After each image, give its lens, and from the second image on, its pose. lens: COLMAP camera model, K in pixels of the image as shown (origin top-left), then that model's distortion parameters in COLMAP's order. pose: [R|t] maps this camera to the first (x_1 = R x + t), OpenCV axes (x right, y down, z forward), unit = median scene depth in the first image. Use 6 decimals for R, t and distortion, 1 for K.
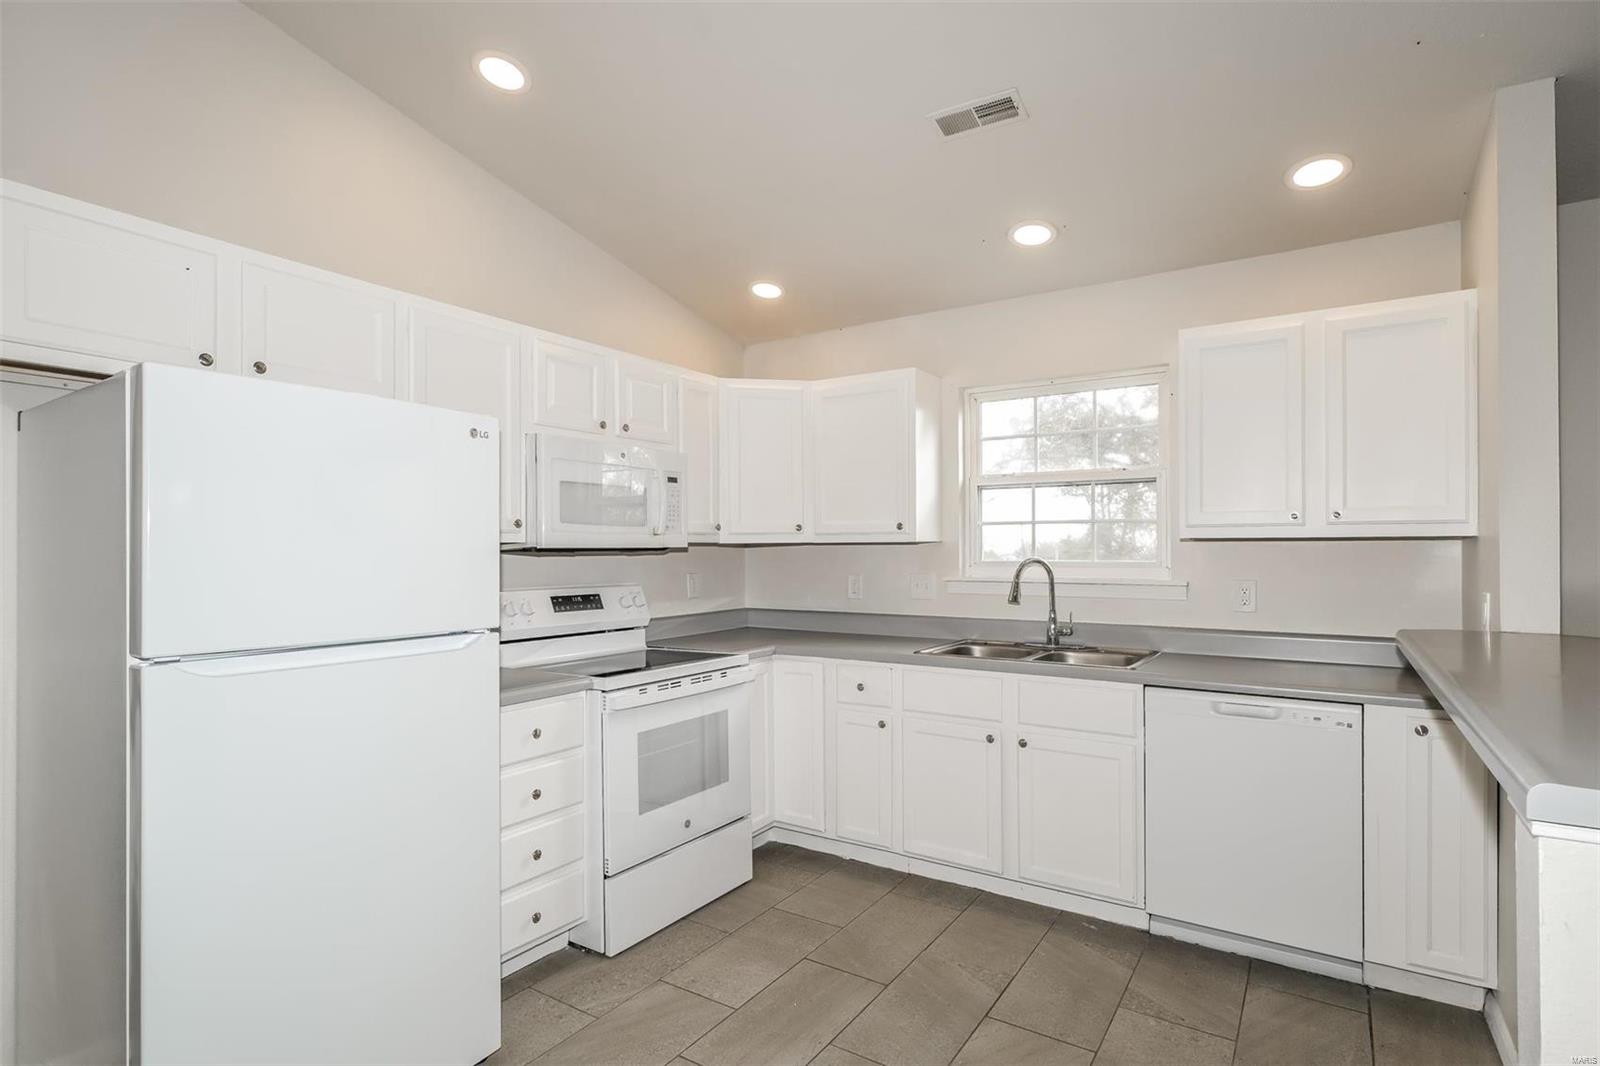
lens RADIAL K [[826.3, 0, 799.2], [0, 826.3, 544.5], [0, 0, 1]] dist [0.003019, 0.000973]
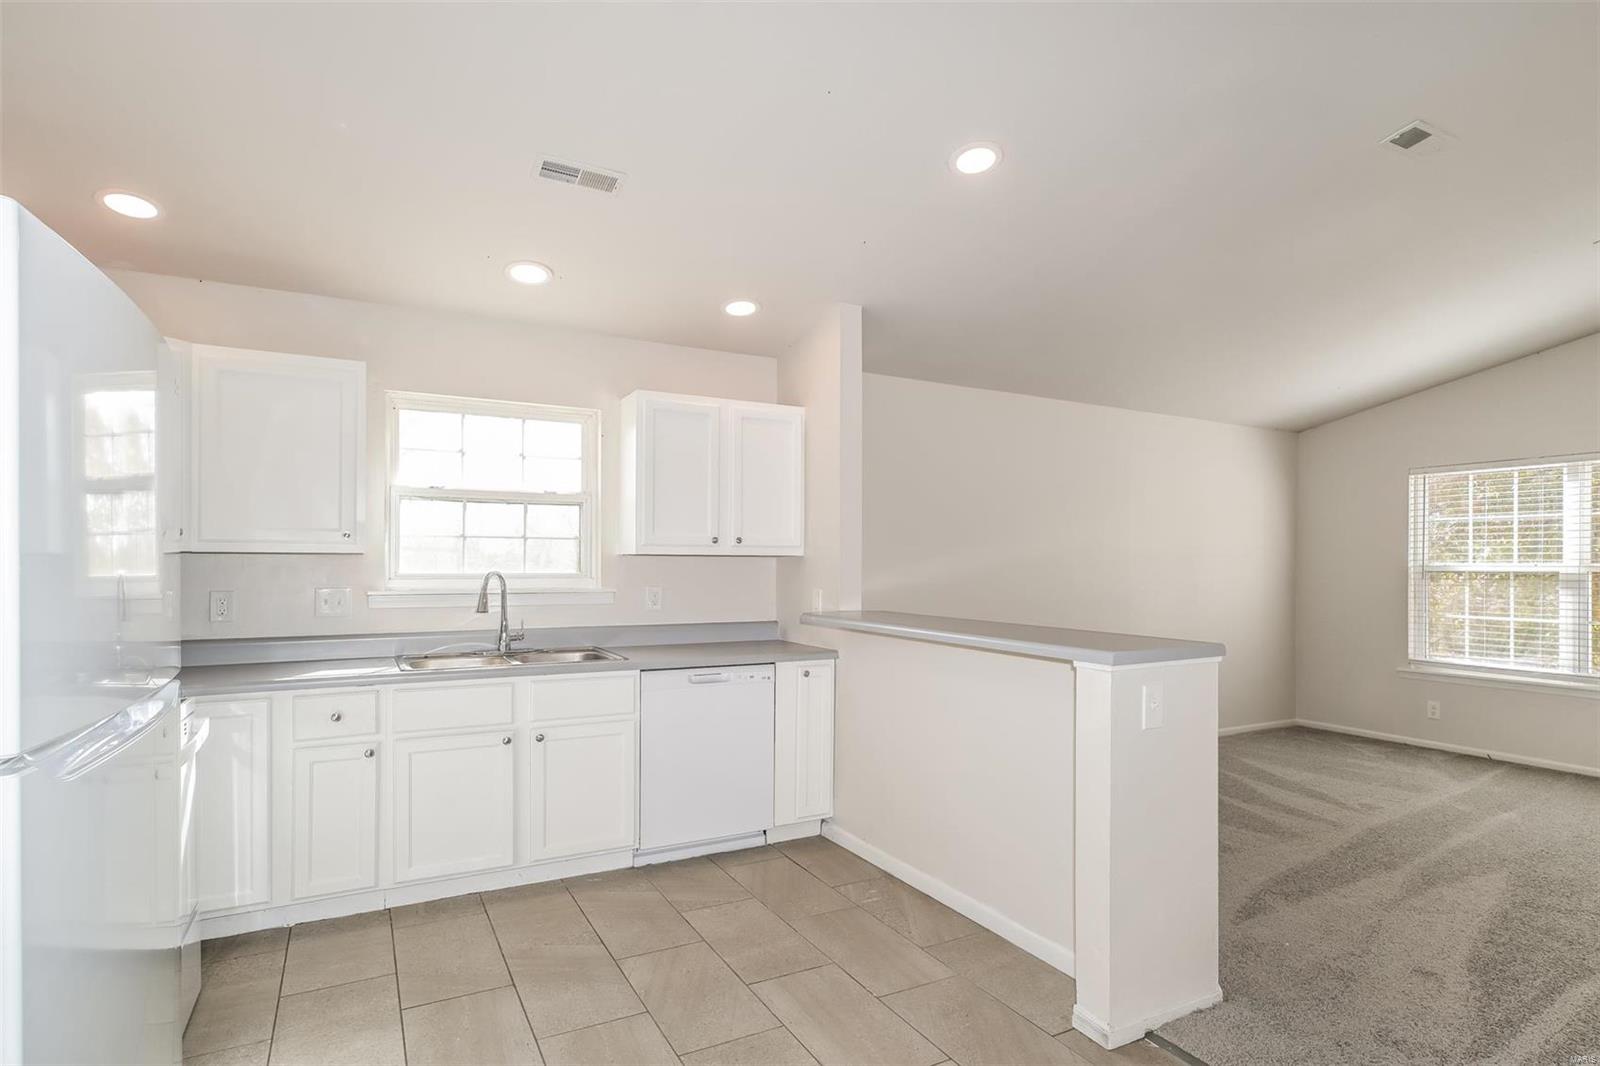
lens RADIAL K [[828.6, 0, 798.8], [0, 828.6, 564.4], [0, 0, 1]] dist [-0.000734, 0.000109]
pose [[0.484822, 0.005115, 0.874598, -0.537826], [-0.007792, 0.999968, -0.001529, 0.008507], [-0.874578, -0.006074, 0.484846, 0.166592]]
